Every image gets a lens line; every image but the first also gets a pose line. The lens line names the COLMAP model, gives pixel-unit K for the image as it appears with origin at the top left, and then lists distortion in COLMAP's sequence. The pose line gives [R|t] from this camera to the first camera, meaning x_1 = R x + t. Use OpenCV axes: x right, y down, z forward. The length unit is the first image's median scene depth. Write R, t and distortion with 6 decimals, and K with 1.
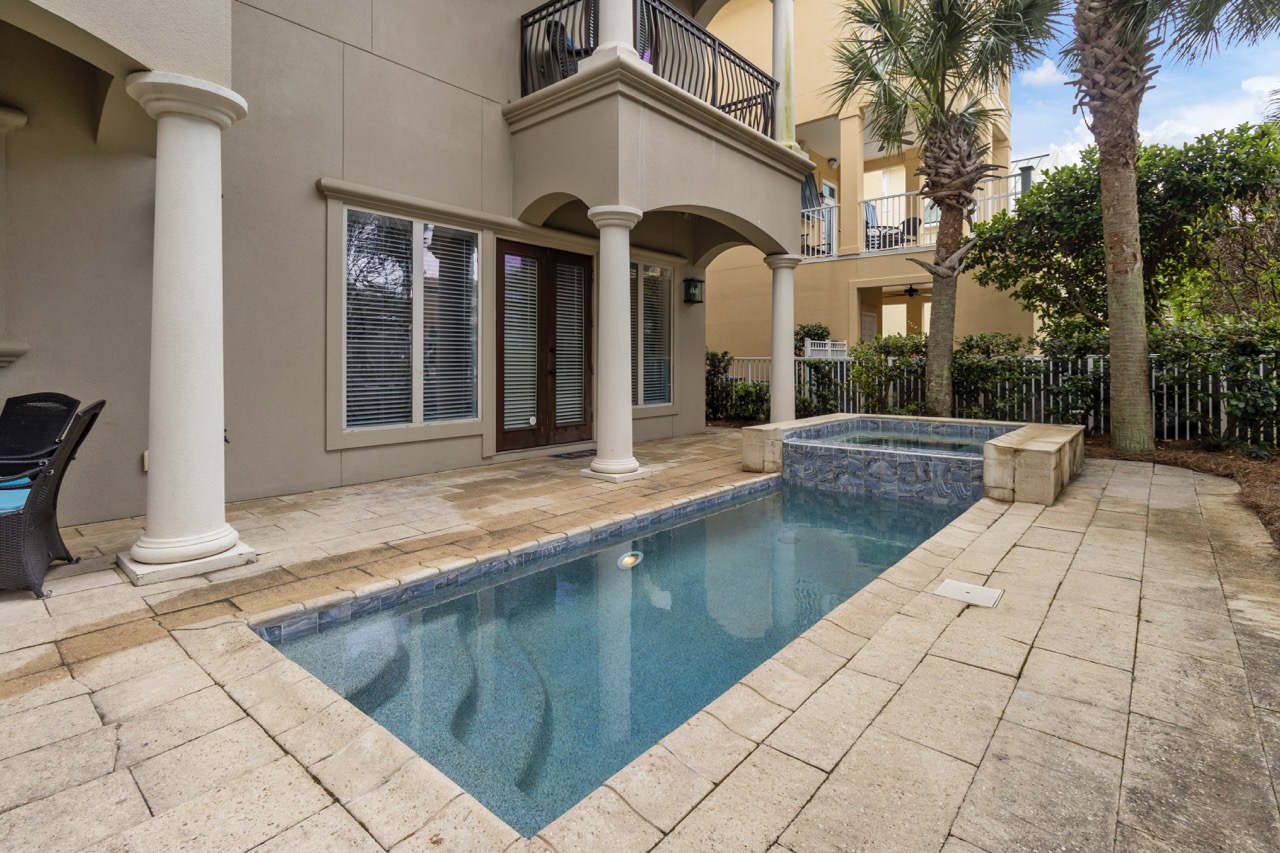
lens RADIAL K [[608.0, 0, 639.2], [0, 608.0, 390.8], [0, 0, 1]] dist [0.000509, -0.000044]
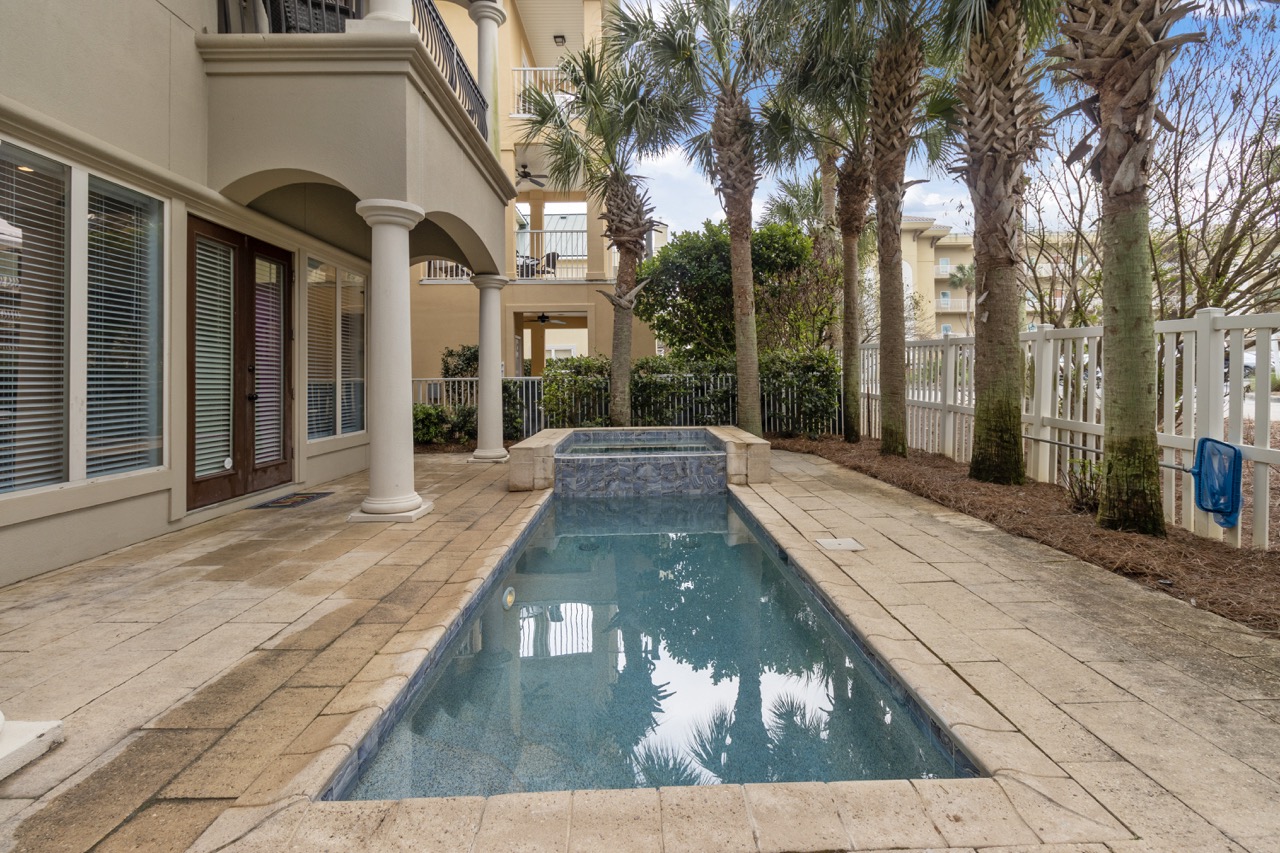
lens RADIAL K [[608.7, 0, 634.5], [0, 608.7, 396.9], [0, 0, 1]] dist [0.001957, -0.000327]
pose [[0.750829, -0.027076, 0.659942, -0.323486], [0.044388, 0.998969, -0.009516, -0.003312], [-0.659004, 0.036439, 0.751257, 0.121100]]
